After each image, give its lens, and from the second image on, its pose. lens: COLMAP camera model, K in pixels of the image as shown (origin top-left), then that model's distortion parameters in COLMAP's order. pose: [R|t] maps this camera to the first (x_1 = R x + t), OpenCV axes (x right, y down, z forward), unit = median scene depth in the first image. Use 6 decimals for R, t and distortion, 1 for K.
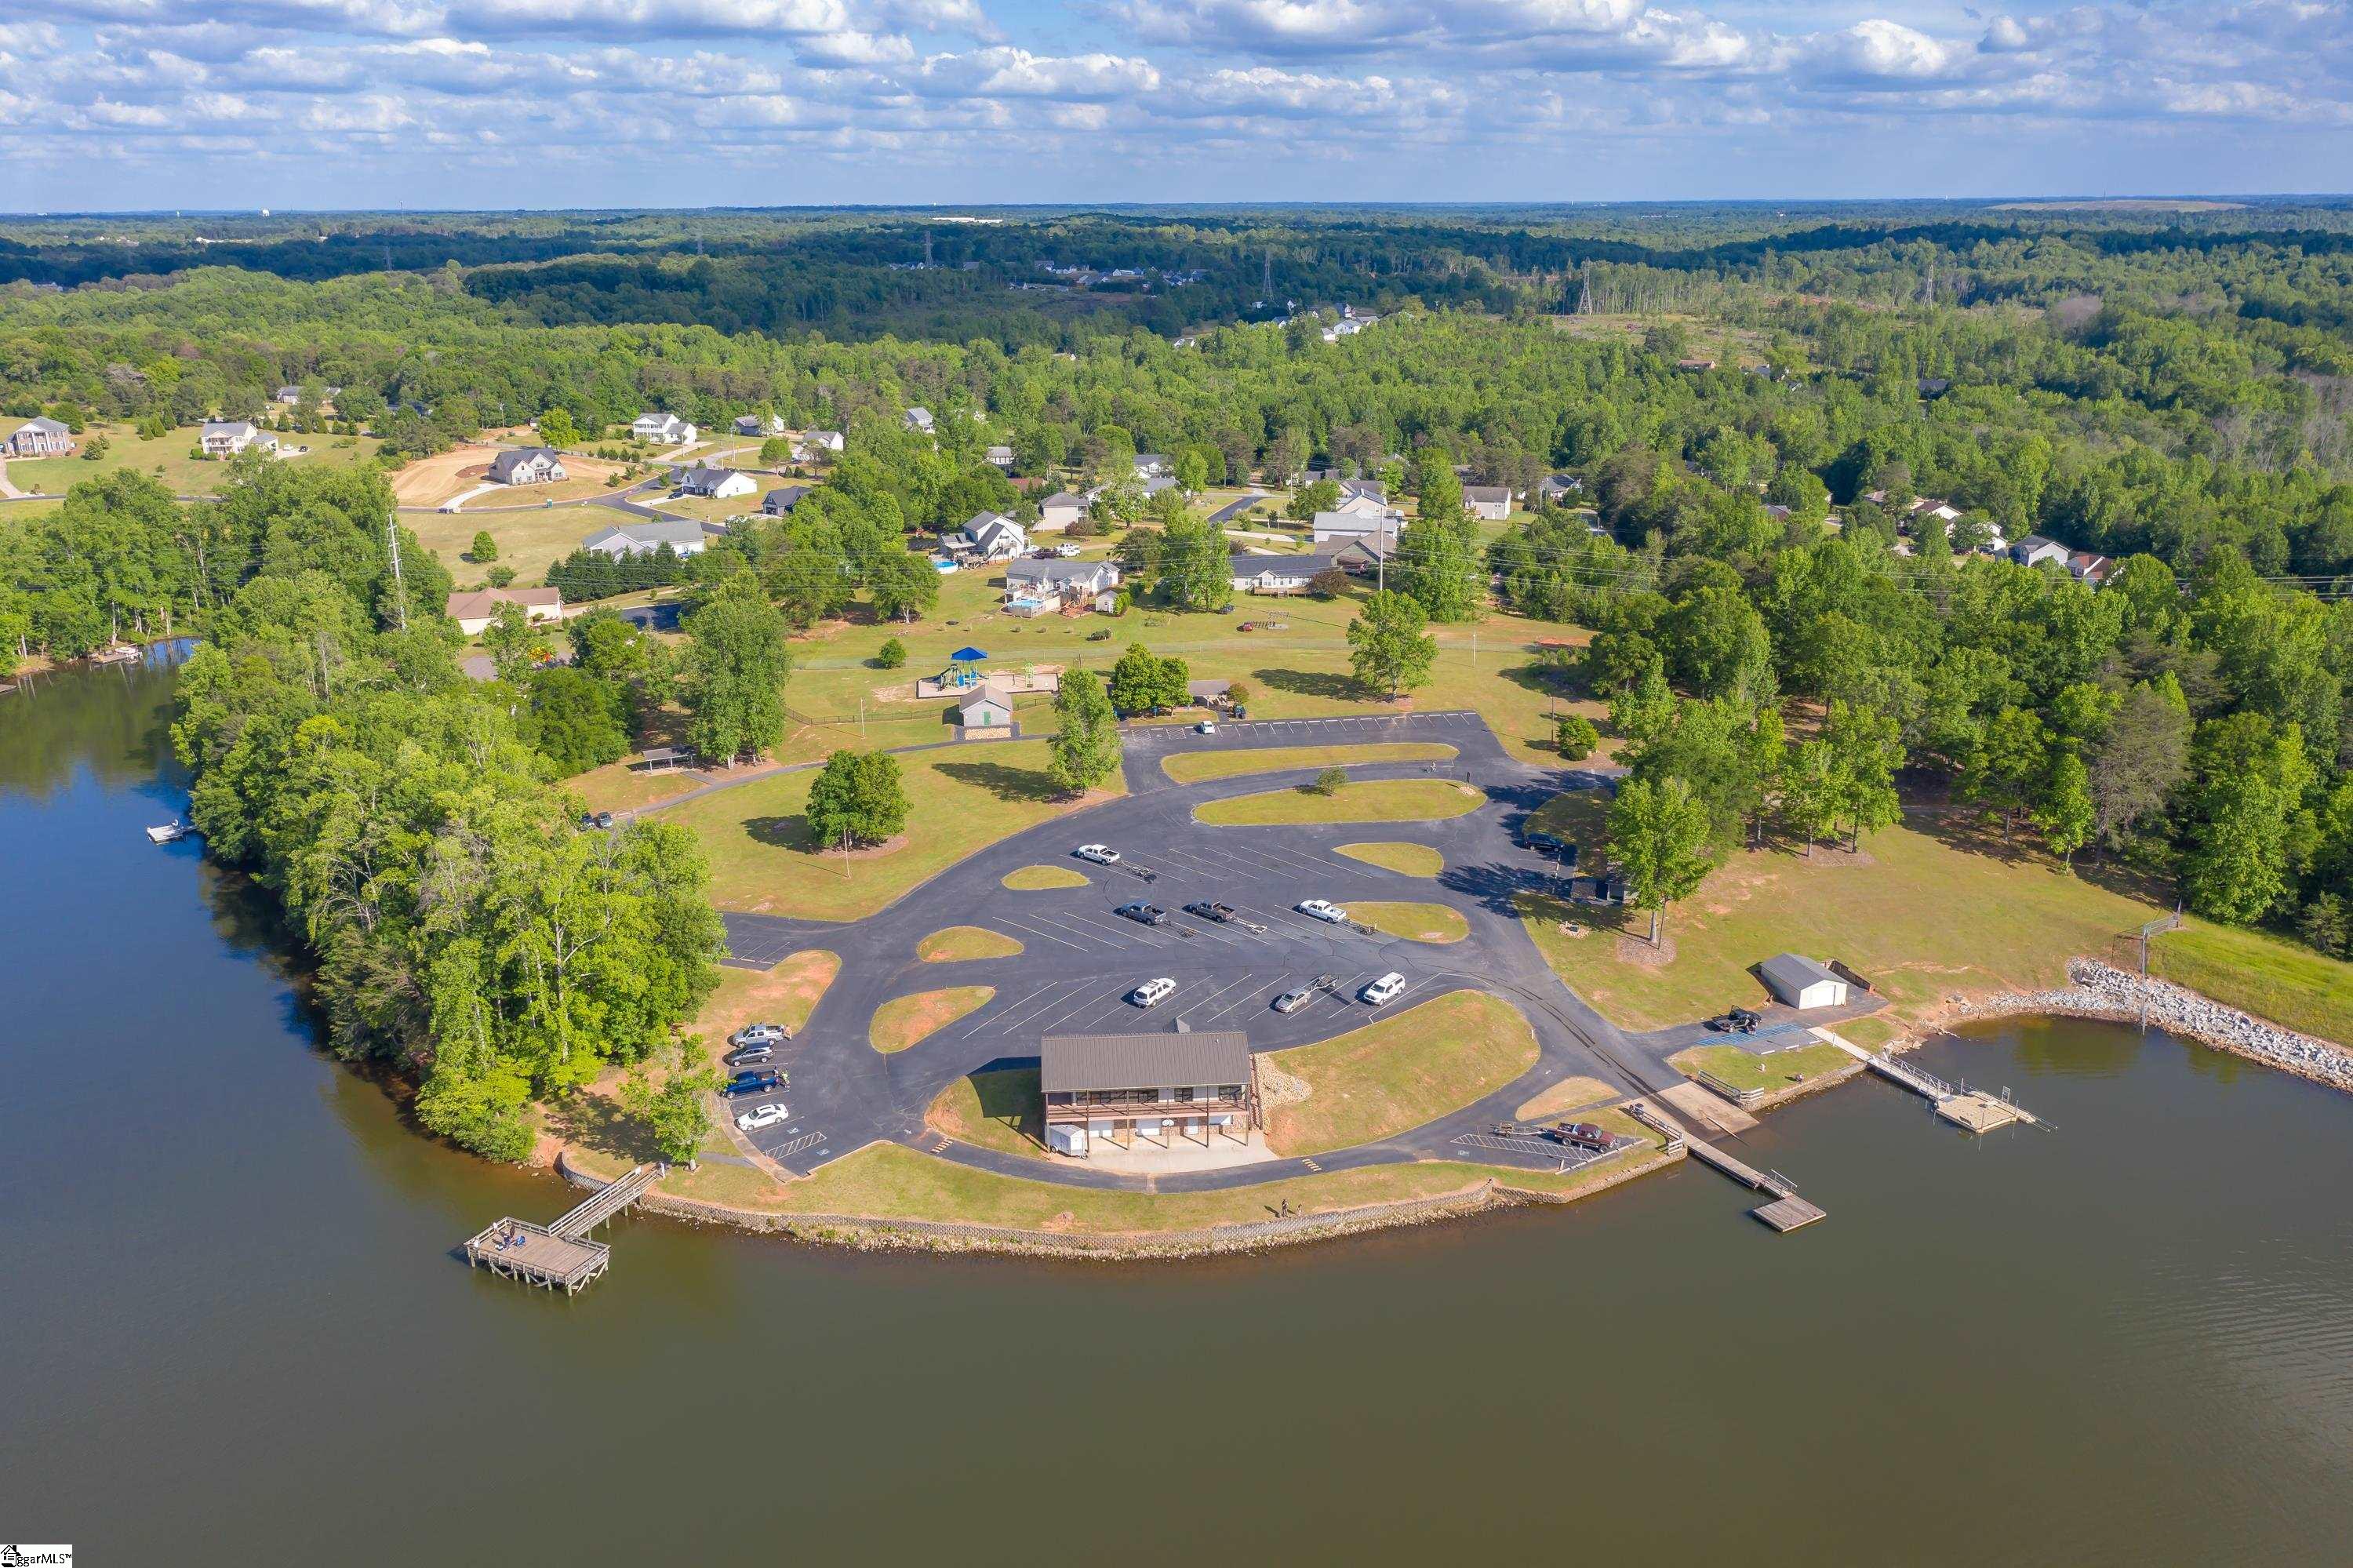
lens RADIAL K [[1862.4, 0, 1176.5], [0, 1862.4, 784.0], [0, 0, 1]] dist [-0.006940, 0.006211]
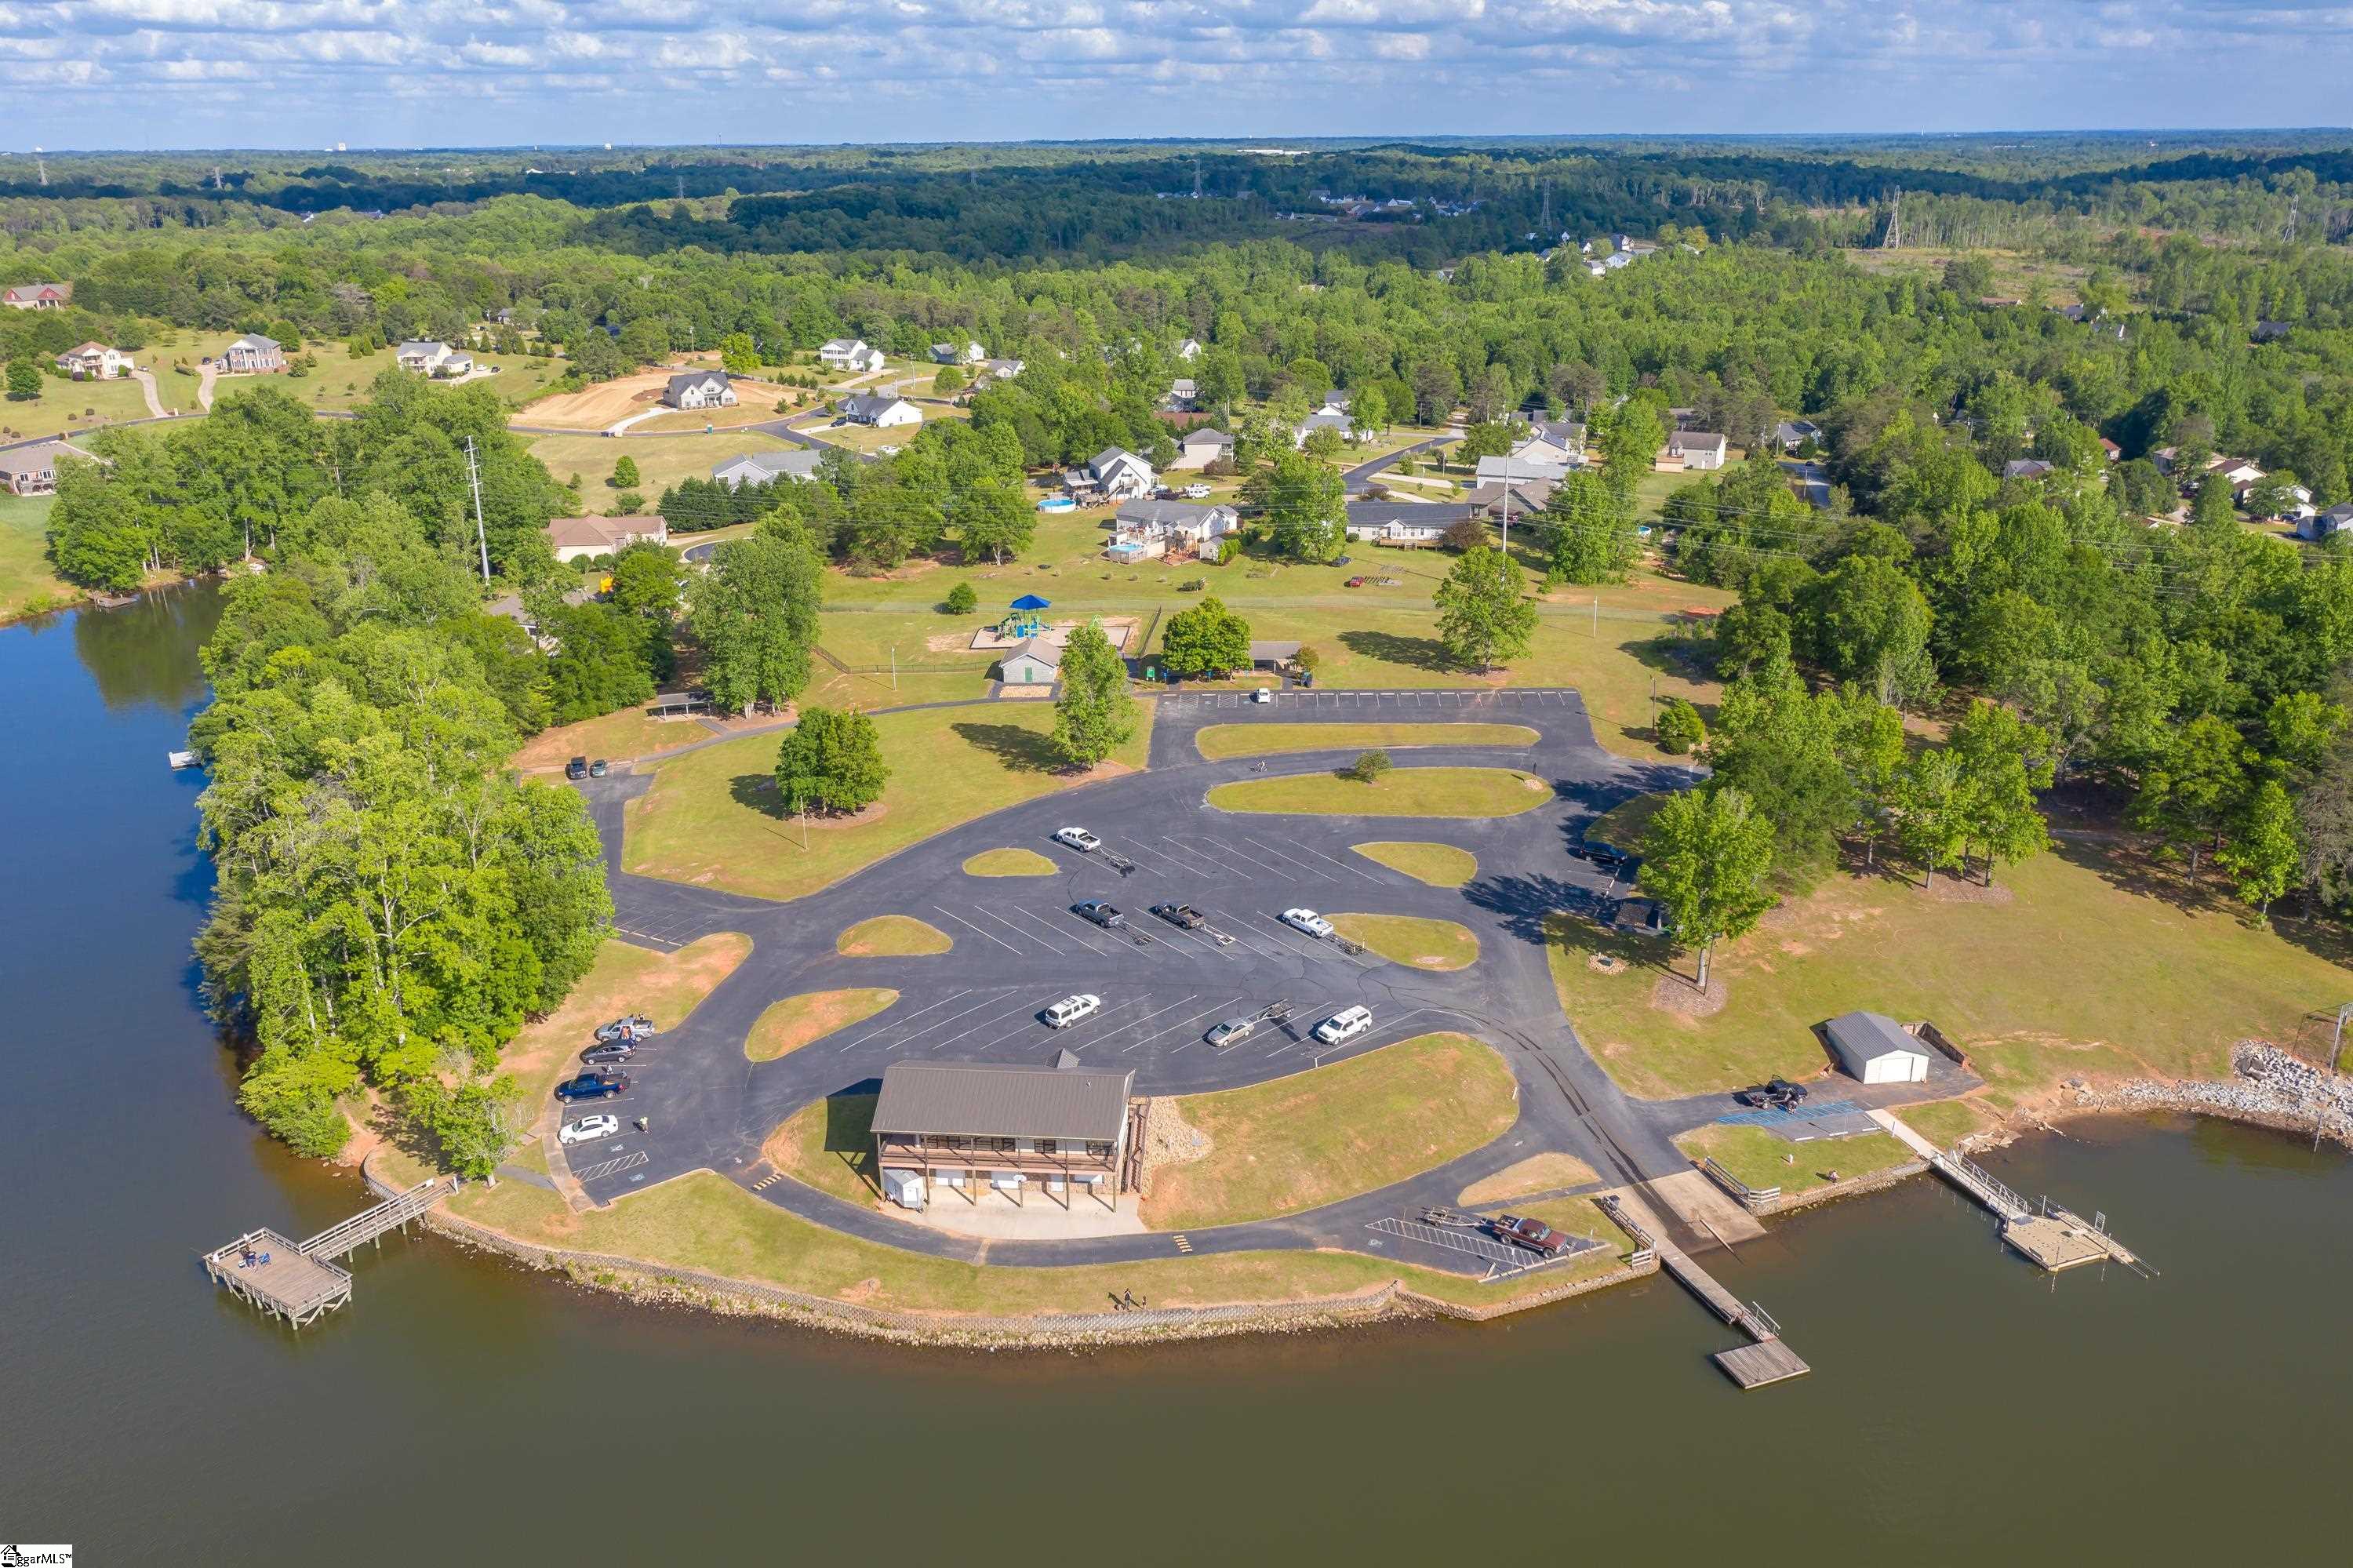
lens RADIAL K [[1862.4, 0, 1176.5], [0, 1862.4, 784.0], [0, 0, 1]] dist [-0.006940, 0.006211]
pose [[0.986632, 0.050390, -0.154978, 0.115125], [-0.045360, 0.998328, 0.035826, -0.018130], [0.156524, -0.028318, 0.987268, 0.113438]]
